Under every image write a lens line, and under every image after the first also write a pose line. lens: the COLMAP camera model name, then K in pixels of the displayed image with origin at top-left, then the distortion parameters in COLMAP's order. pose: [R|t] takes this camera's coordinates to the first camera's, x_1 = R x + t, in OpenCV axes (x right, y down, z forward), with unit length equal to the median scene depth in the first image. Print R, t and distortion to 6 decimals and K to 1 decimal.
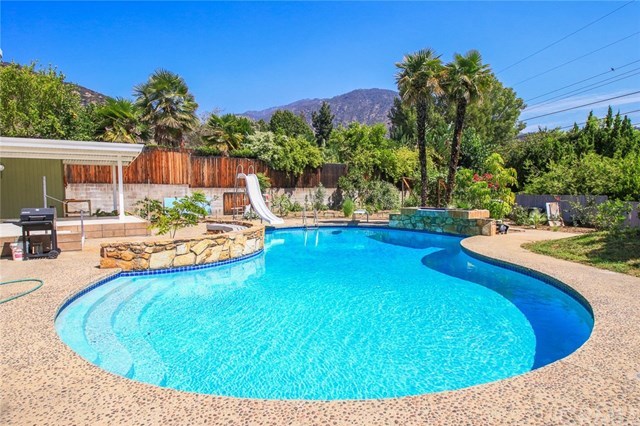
lens RADIAL K [[344.4, 0, 323.9], [0, 344.4, 218.3], [0, 0, 1]] dist [0.022621, -0.036839]
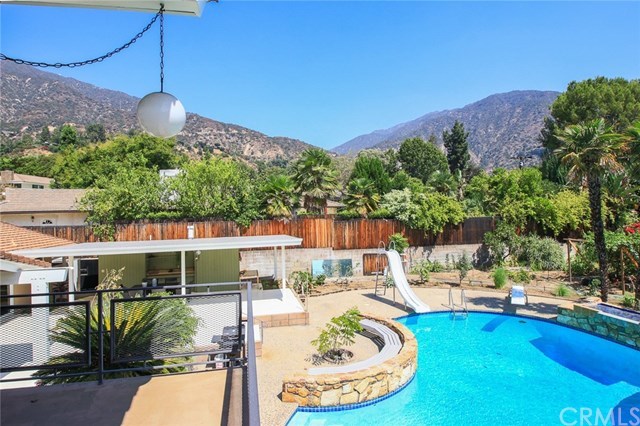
lens RADIAL K [[344.4, 0, 312.6], [0, 344.4, 198.6], [0, 0, 1]] dist [0.022621, -0.036839]
pose [[0.921774, -0.037763, -0.385884, -0.023706], [-0.002625, 0.994615, -0.103606, -0.136813], [0.387718, 0.096515, 0.916711, -0.034283]]
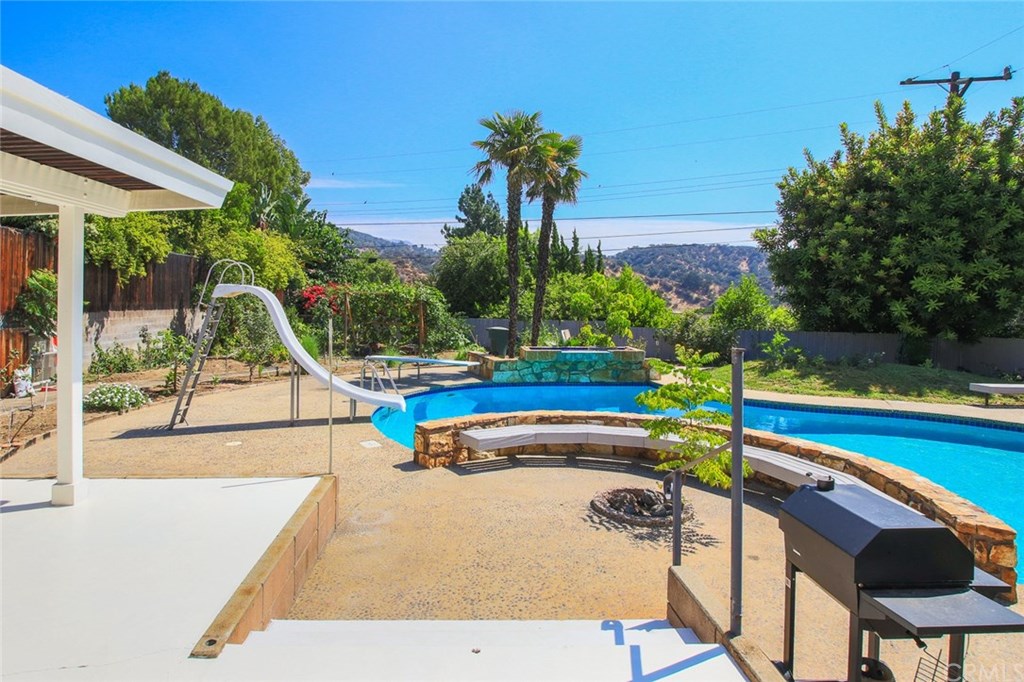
lens RADIAL K [[551.1, 0, 471.8], [0, 551.1, 293.0], [0, 0, 1]] dist [0.022621, -0.036839]
pose [[0.508970, 0.016871, 0.860619, -0.474642], [0.059257, 0.996749, -0.054585, -0.058345], [-0.858742, 0.078780, 0.506316, 0.384861]]
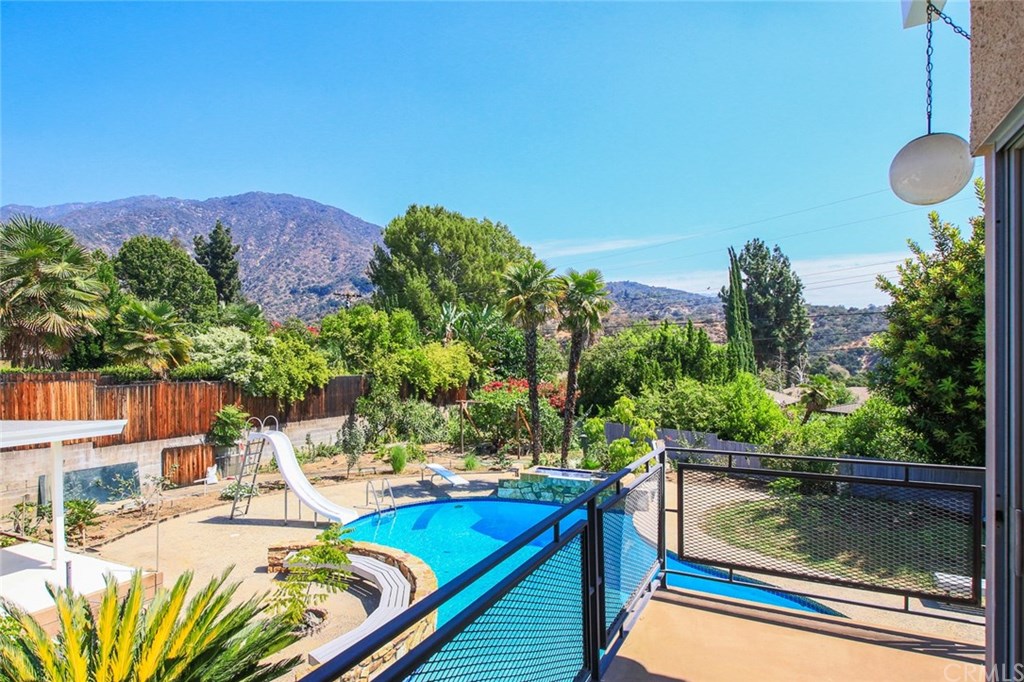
lens RADIAL K [[551.1, 0, 499.5], [0, 551.1, 368.7], [0, 0, 1]] dist [0.022621, -0.036839]
pose [[0.872468, -0.021325, 0.488207, -0.260078], [0.053229, 0.997250, -0.051563, -0.130772], [-0.485764, 0.070974, 0.871204, -0.007909]]
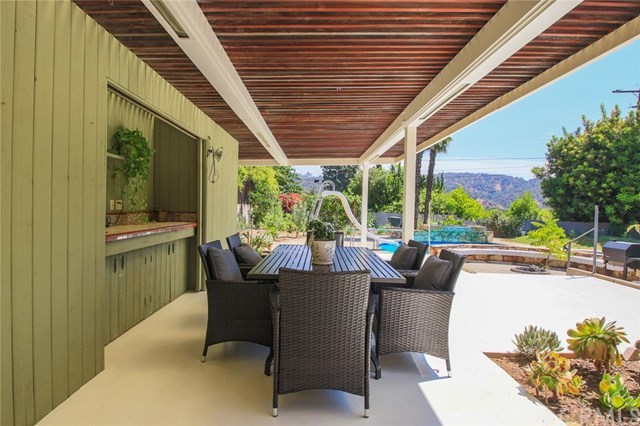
lens RADIAL K [[344.4, 0, 317.6], [0, 344.4, 209.4], [0, 0, 1]] dist [0.022621, -0.036839]
pose [[0.529059, 0.005559, 0.848567, -0.755888], [0.043054, 0.998515, -0.033384, -0.045602], [-0.847492, 0.054196, 0.528034, 0.450199]]
